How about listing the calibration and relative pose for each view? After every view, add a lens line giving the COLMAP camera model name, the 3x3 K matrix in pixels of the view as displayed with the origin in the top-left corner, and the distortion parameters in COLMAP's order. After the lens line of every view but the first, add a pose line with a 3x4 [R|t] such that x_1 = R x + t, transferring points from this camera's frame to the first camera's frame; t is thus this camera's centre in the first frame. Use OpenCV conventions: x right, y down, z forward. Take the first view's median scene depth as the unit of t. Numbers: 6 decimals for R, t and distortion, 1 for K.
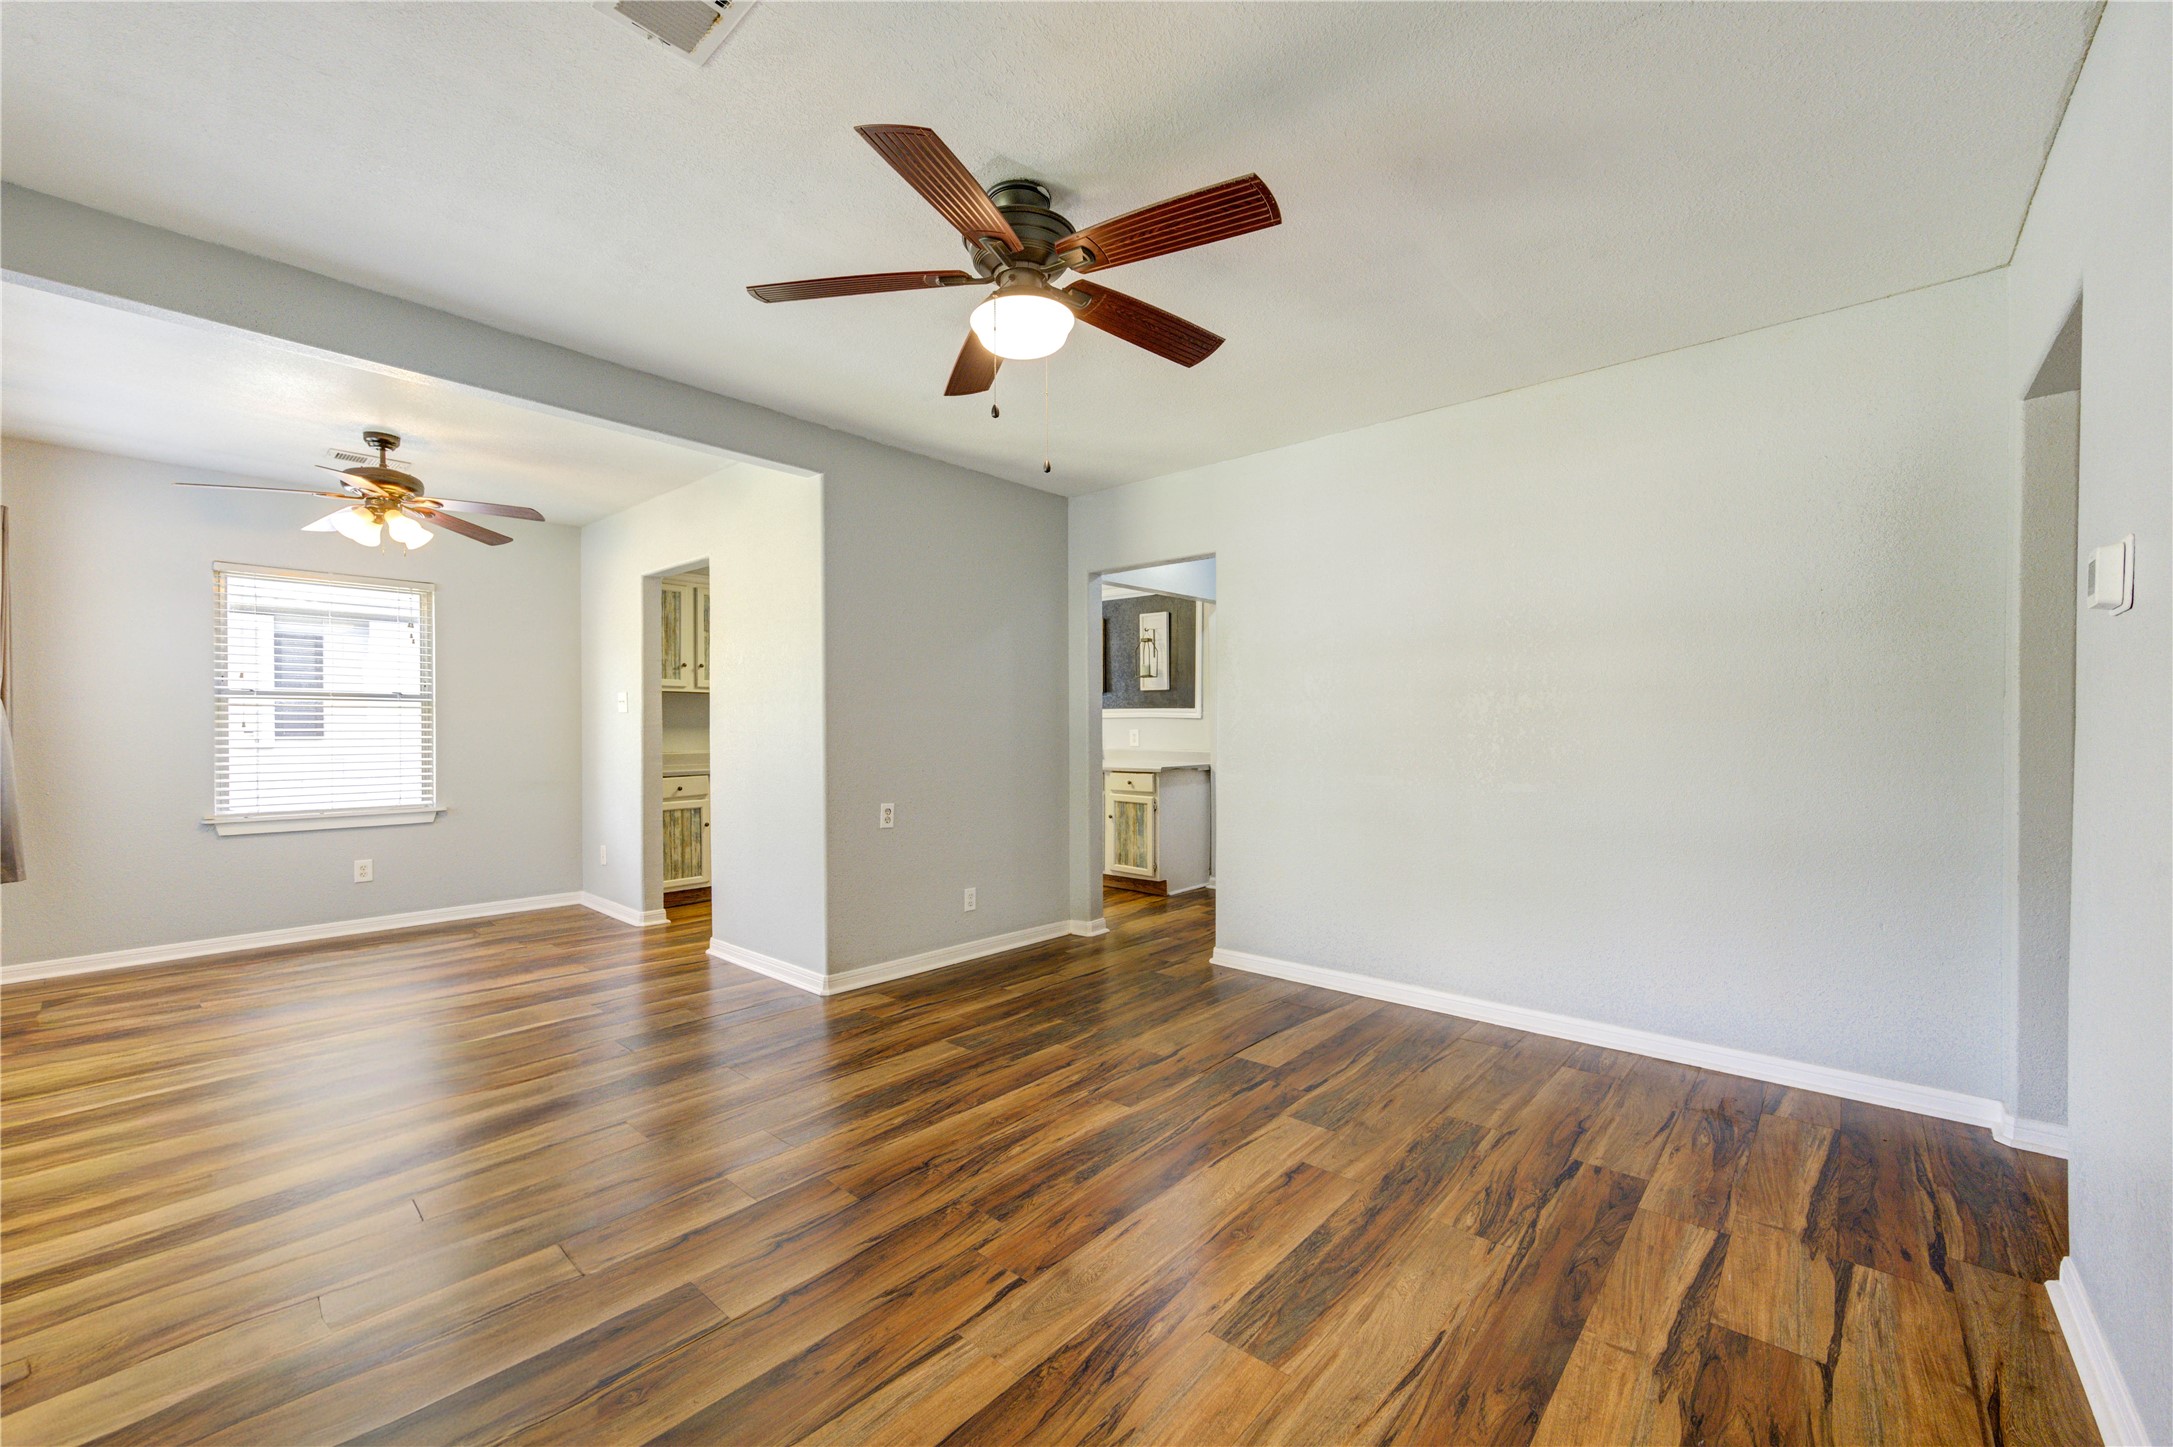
lens RADIAL K [[851.1, 0, 1093.1], [0, 851.1, 725.6], [0, 0, 1]] dist [0.004532, -0.001955]
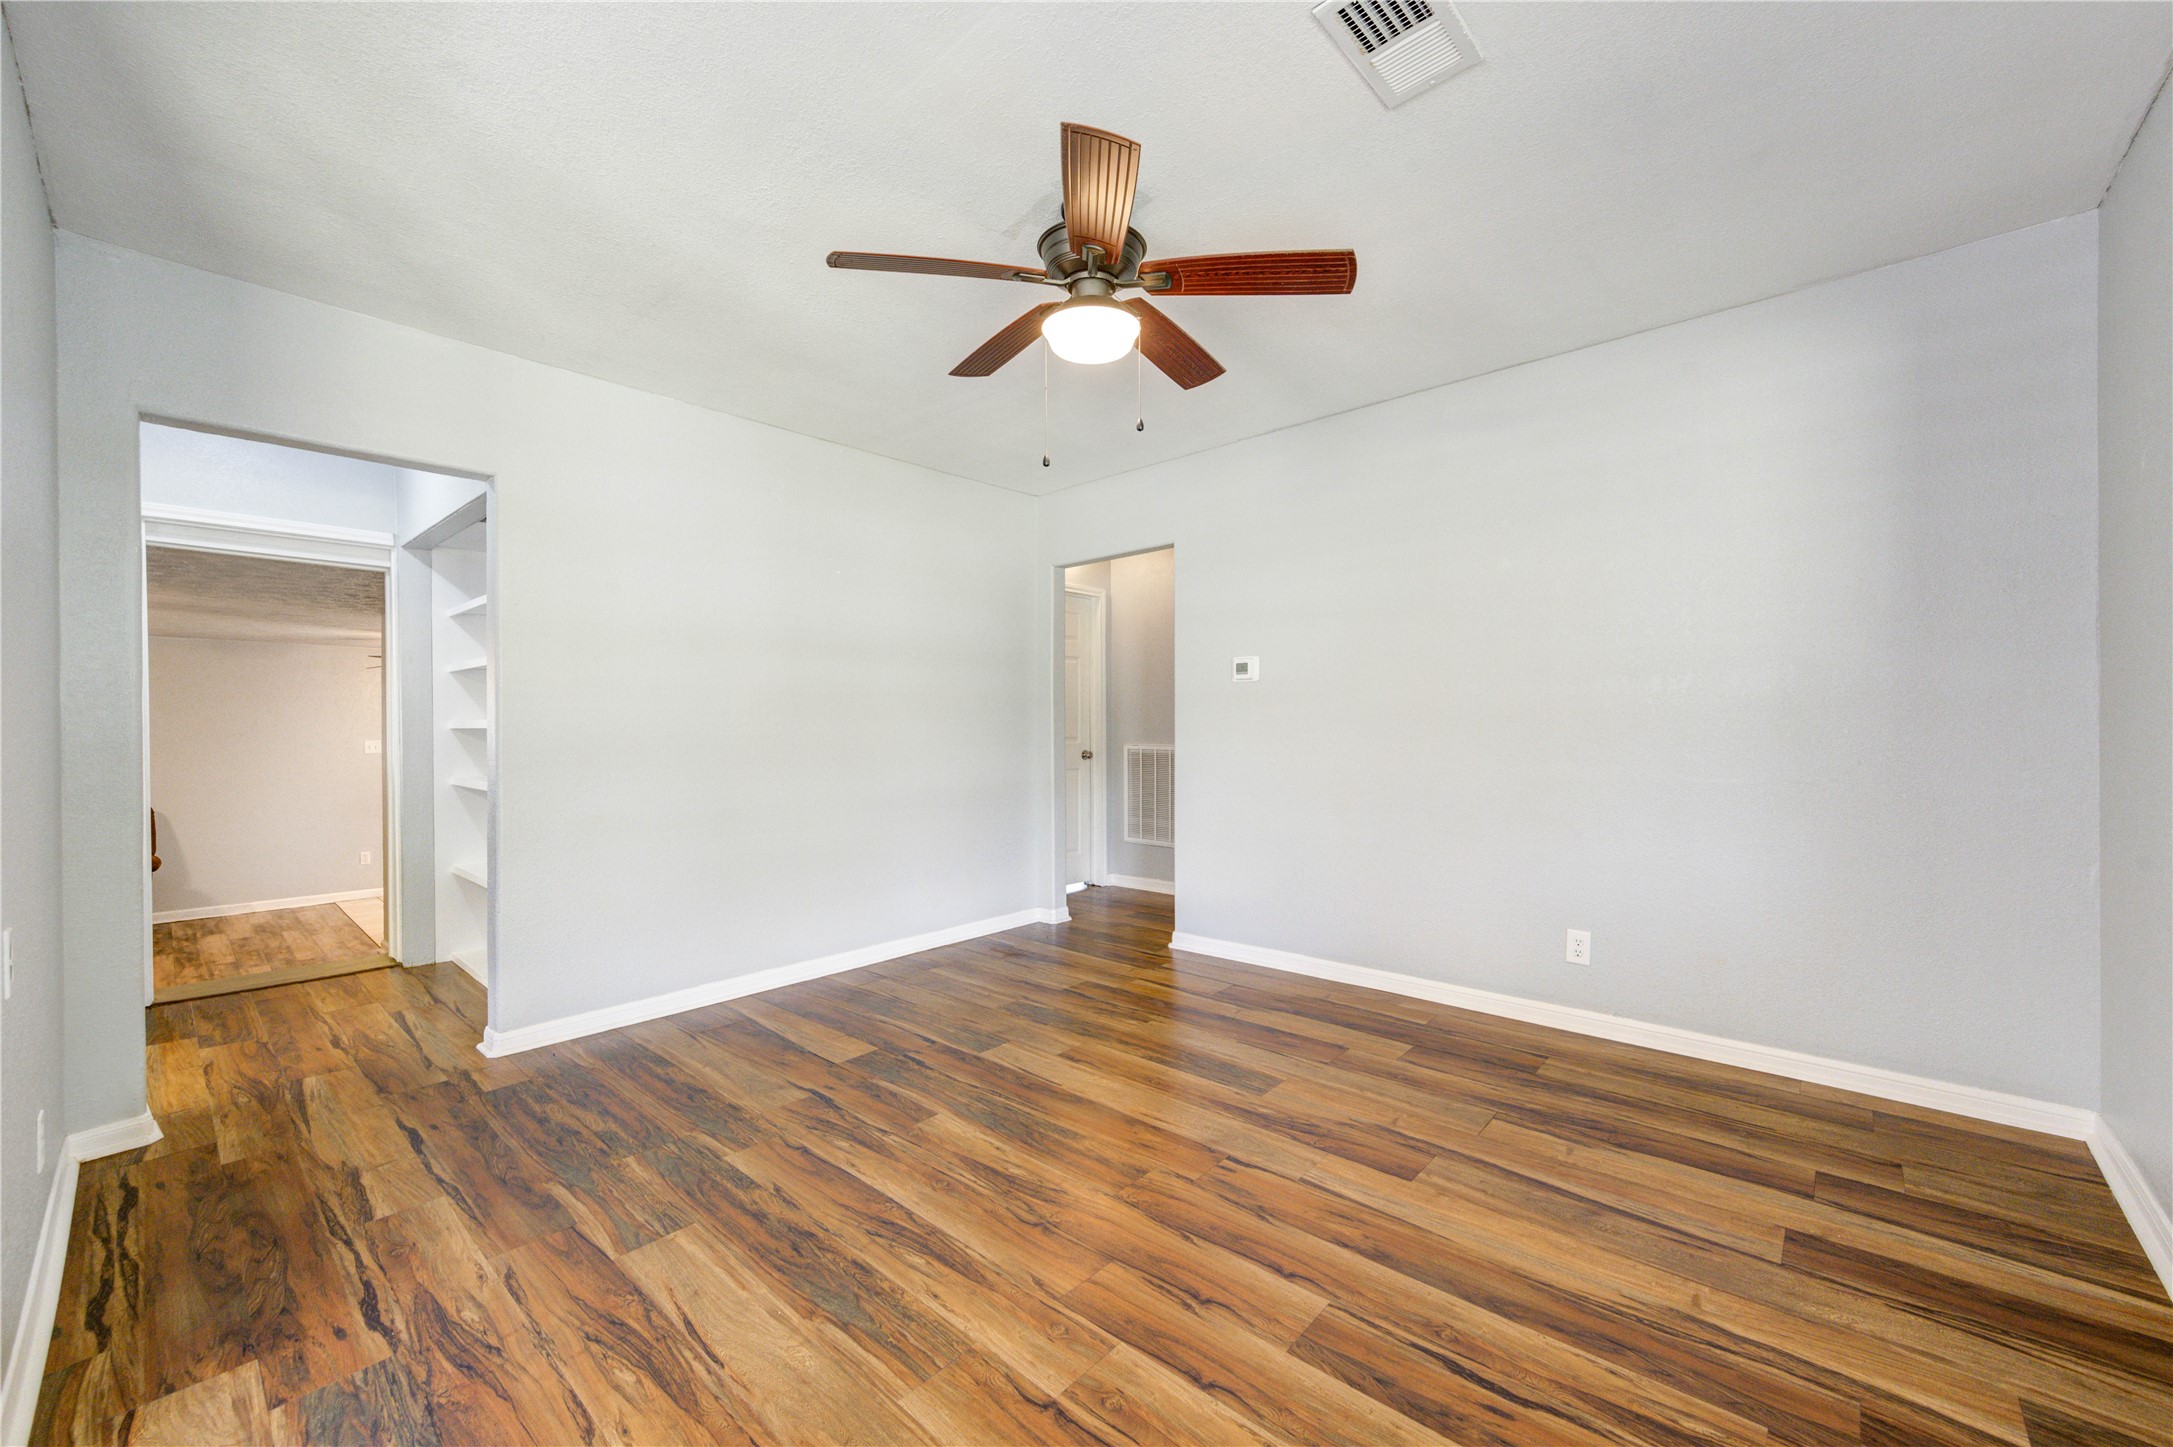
lens RADIAL K [[851.1, 0, 1091.5], [0, 851.1, 729.6], [0, 0, 1]] dist [0.004532, -0.001955]
pose [[0.006968, -0.003697, 0.999969, -0.862787], [0.000860, 0.999993, 0.003691, 0.007927], [-0.999975, 0.000834, 0.006972, 0.766710]]
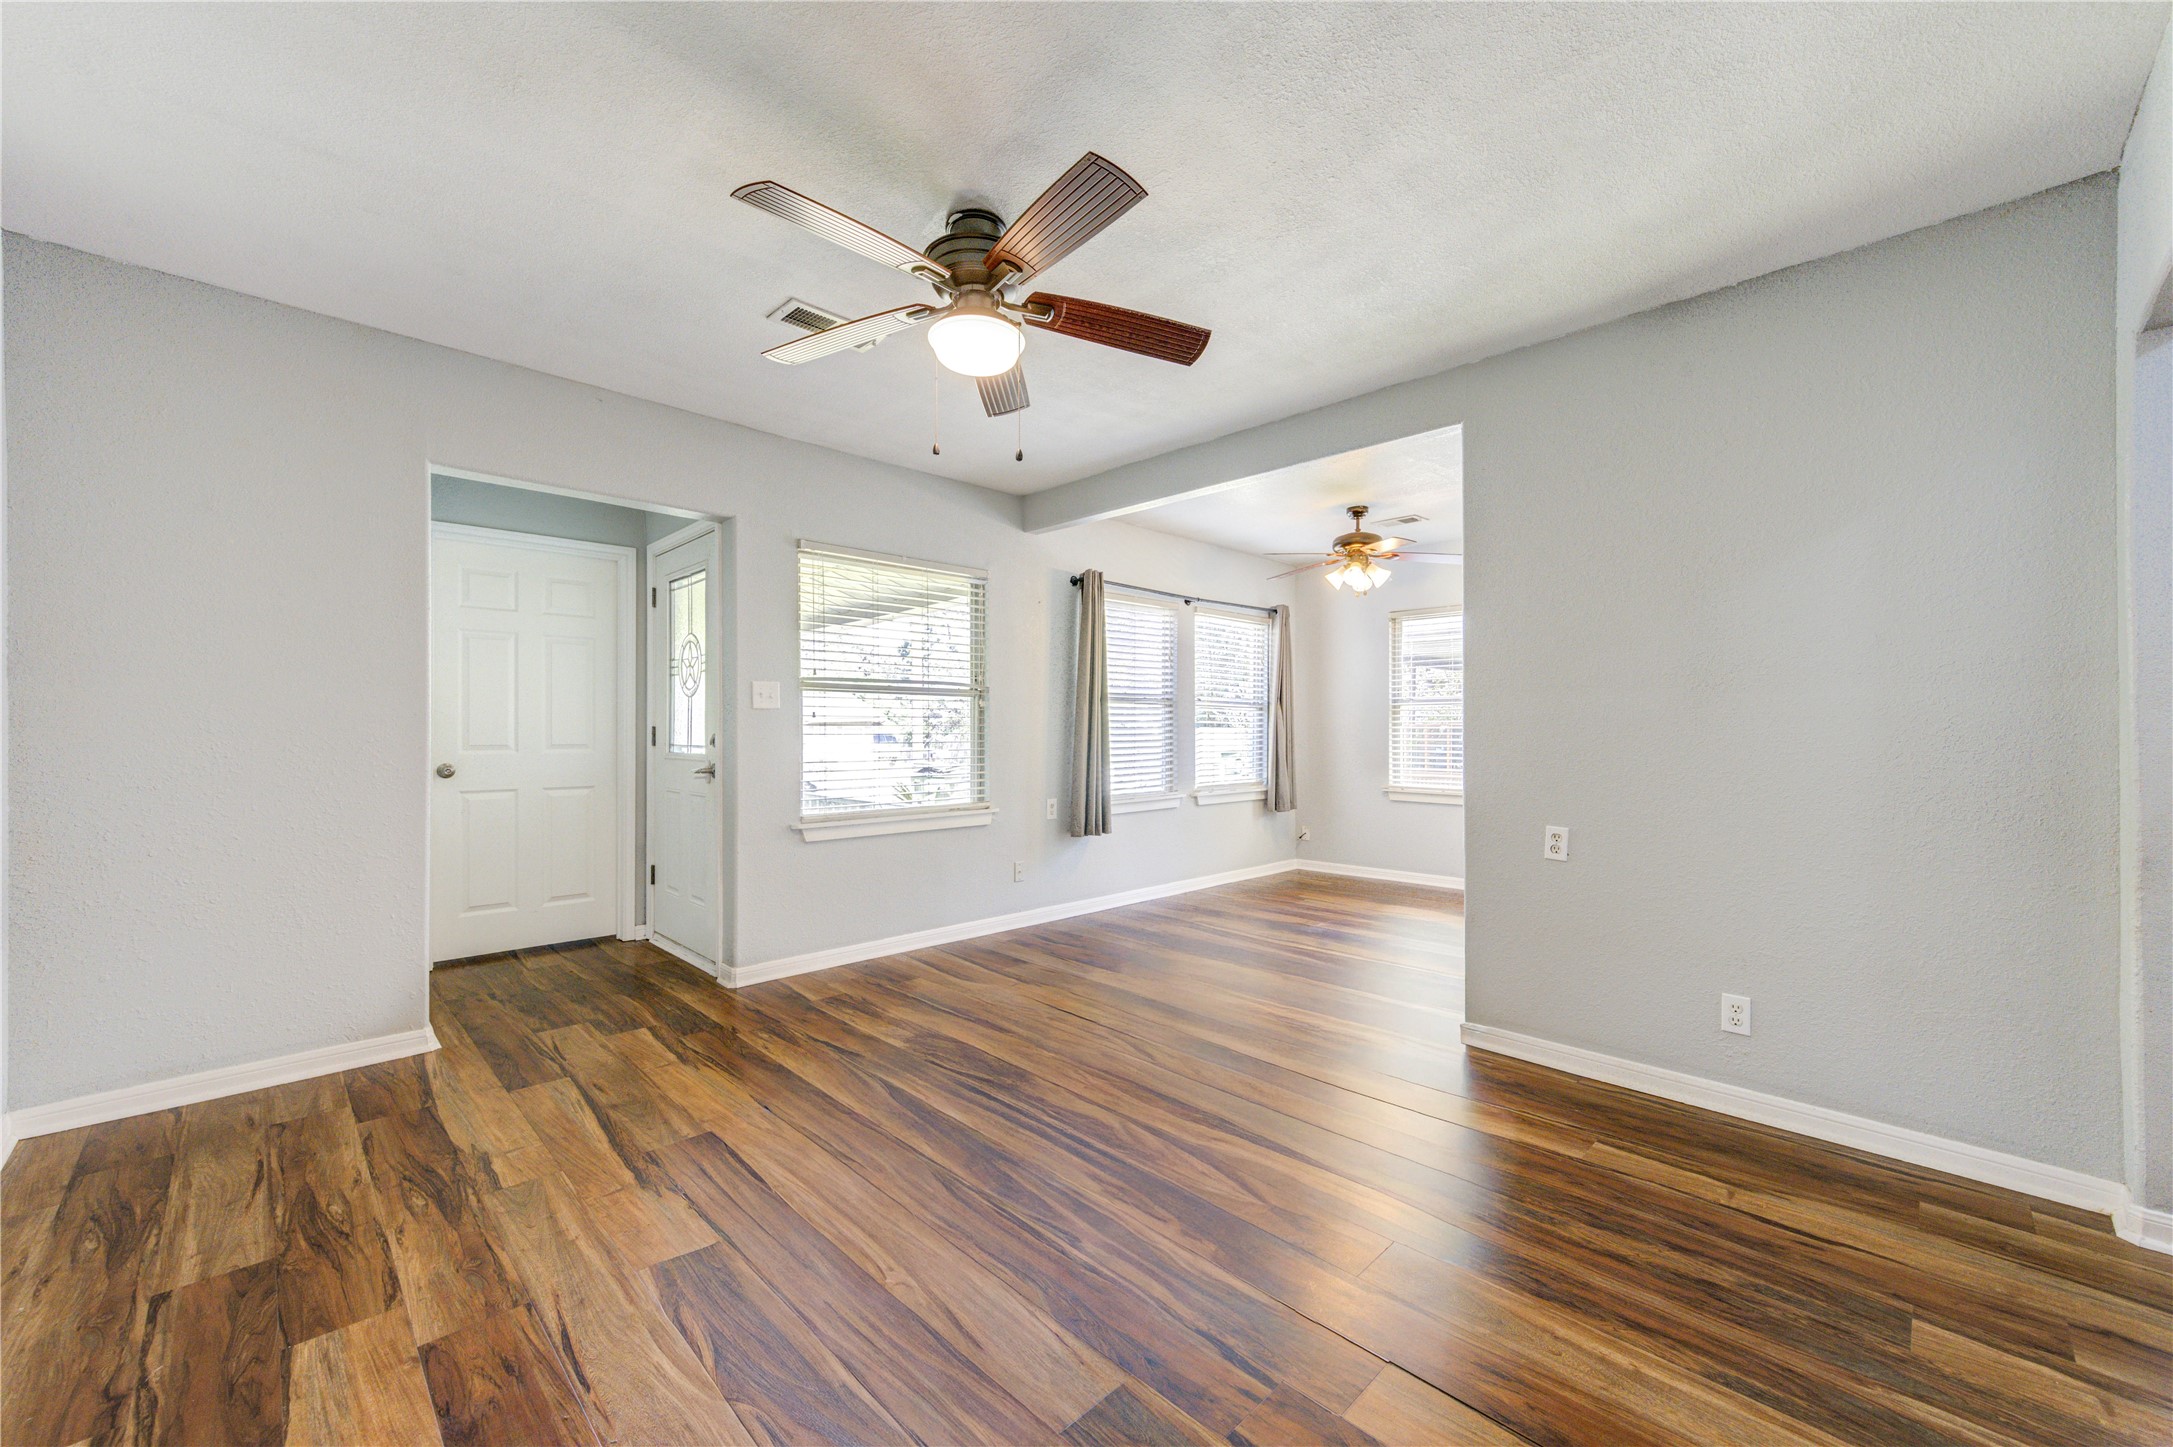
lens RADIAL K [[851.1, 0, 1087.0], [0, 851.1, 729.6], [0, 0, 1]] dist [0.004532, -0.001955]
pose [[-0.072847, 0.000432, -0.997343, 0.745524], [0.006196, 0.999981, -0.000020, 0.008179], [0.997324, -0.006181, -0.072849, 0.935478]]
